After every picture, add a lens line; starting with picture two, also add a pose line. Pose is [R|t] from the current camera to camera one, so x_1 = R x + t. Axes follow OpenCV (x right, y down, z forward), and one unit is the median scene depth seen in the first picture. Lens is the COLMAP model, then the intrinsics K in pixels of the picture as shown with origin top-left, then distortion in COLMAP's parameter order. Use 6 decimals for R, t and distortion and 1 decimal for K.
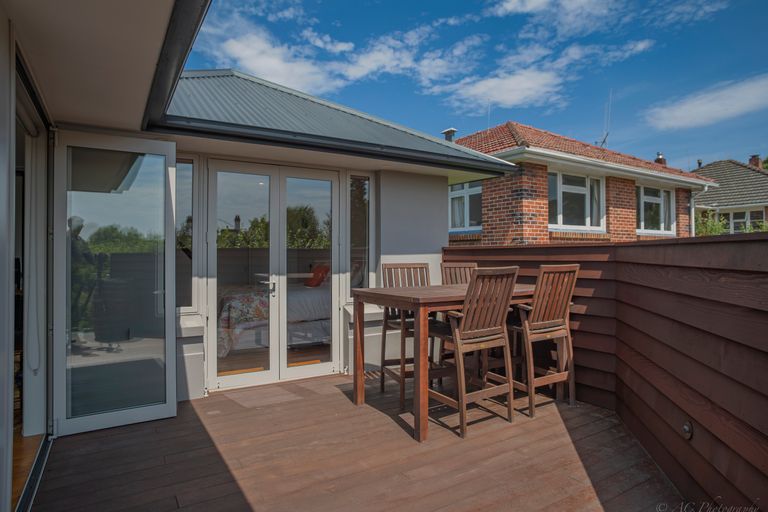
lens RADIAL K [[457.6, 0, 384.0], [0, 457.6, 256.0], [0, 0, 1]] dist [-0.026331, 0.000575]
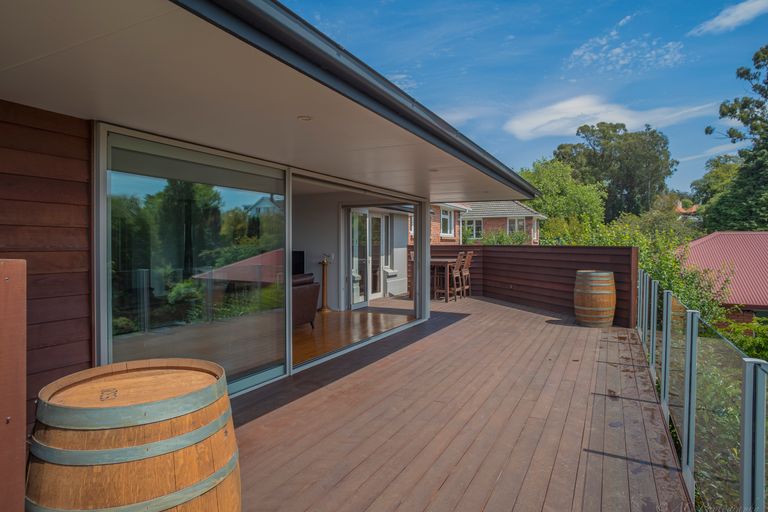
lens RADIAL K [[457.6, 0, 384.0], [0, 457.6, 256.0], [0, 0, 1]] dist [-0.026331, 0.000575]
pose [[0.863146, -0.010291, 0.504849, -0.587497], [-0.000221, 0.999785, 0.020758, -0.005868], [-0.504954, -0.018029, 0.862958, -0.493794]]
